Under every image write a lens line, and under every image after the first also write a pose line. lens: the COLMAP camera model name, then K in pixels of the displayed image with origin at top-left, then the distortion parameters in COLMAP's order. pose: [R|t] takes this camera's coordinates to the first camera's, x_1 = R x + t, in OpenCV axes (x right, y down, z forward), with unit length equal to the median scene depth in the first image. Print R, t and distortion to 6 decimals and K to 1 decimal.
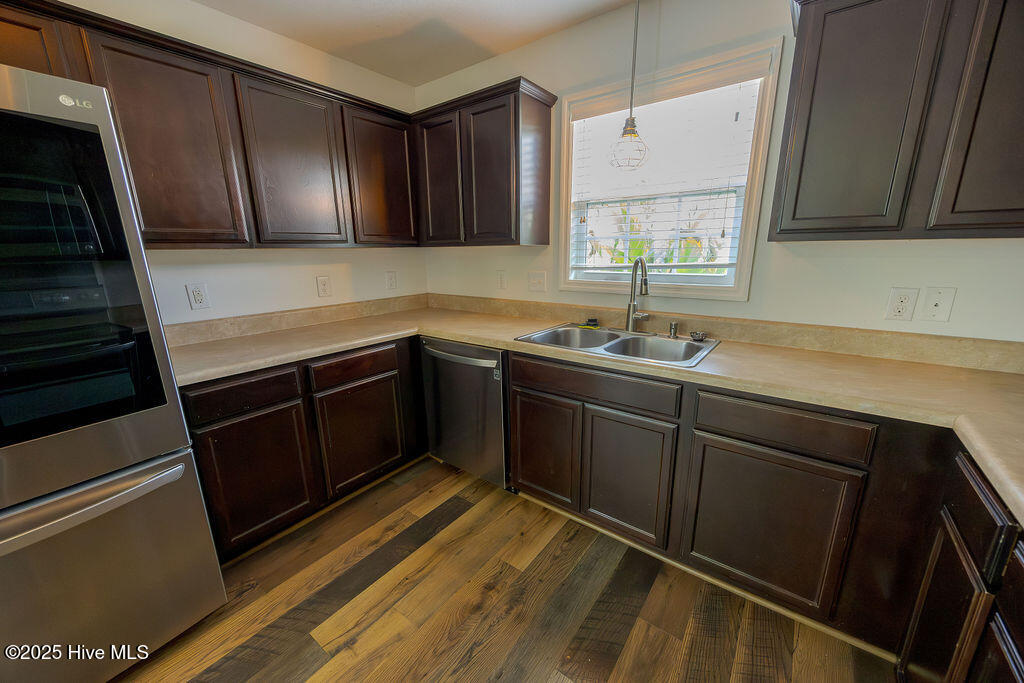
lens RADIAL K [[389.0, 0, 512.3], [0, 389.0, 343.4], [0, 0, 1]] dist [-0.000443, -0.000004]
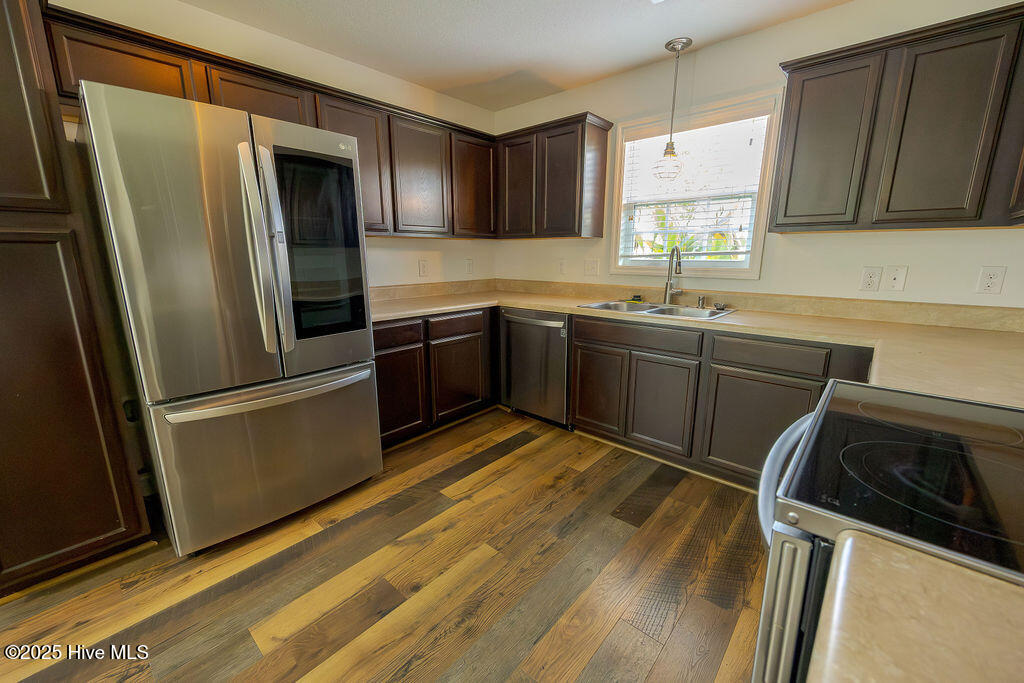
lens RADIAL K [[411.1, 0, 510.2], [0, 411.1, 341.2], [0, 0, 1]] dist [-0.001101, -0.000159]
pose [[0.996560, 0.029737, -0.077351, -0.105460], [-0.031785, 0.999172, -0.025386, 0.144369], [0.076532, 0.027757, 0.996681, -0.392588]]
